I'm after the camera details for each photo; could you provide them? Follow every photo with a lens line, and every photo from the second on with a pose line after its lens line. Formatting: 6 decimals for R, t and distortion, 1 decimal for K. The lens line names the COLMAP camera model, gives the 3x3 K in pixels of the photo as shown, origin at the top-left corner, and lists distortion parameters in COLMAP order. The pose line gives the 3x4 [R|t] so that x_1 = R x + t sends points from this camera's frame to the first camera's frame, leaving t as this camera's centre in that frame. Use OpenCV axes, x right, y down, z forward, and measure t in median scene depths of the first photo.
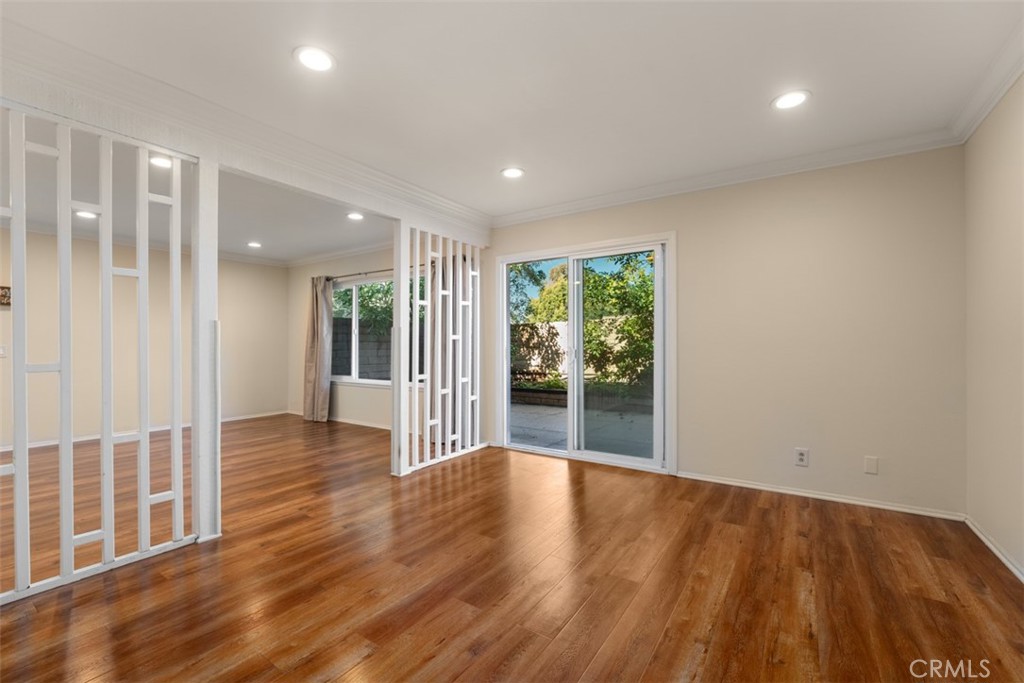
lens RADIAL K [[434.2, 0, 510.2], [0, 434.2, 344.8], [0, 0, 1]] dist [-0.020791, -0.000160]
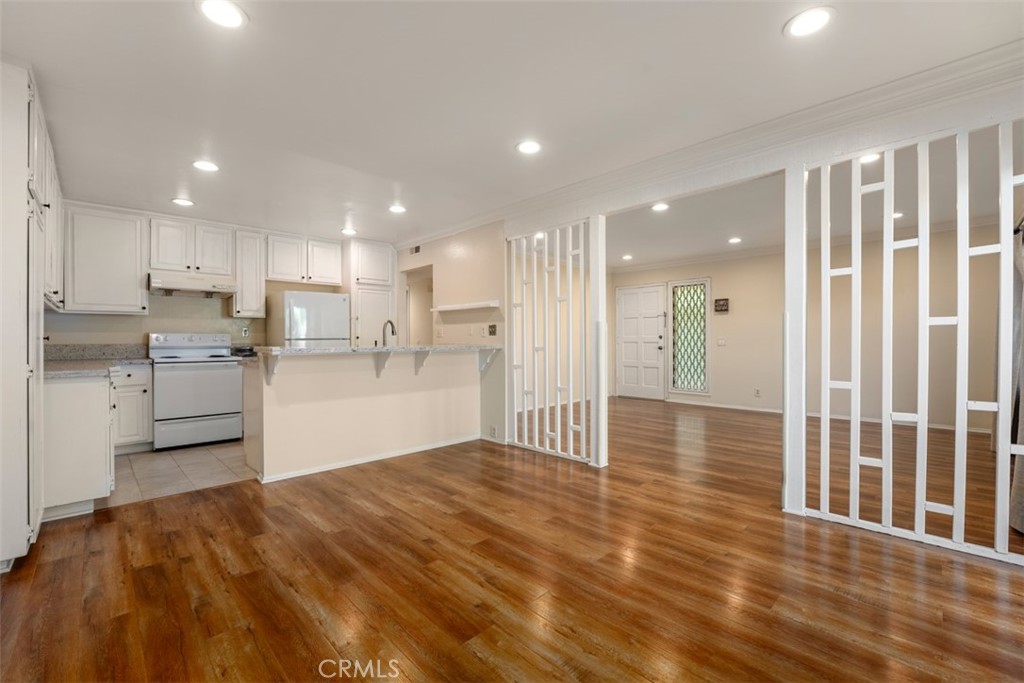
lens RADIAL K [[434.2, 0, 510.2], [0, 434.2, 344.8], [0, 0, 1]] dist [-0.020791, -0.000160]
pose [[-0.206952, 0.015299, -0.978231, 0.812075], [0.005974, 0.999879, 0.014374, -0.000224], [0.978333, -0.002869, -0.207018, 0.974528]]
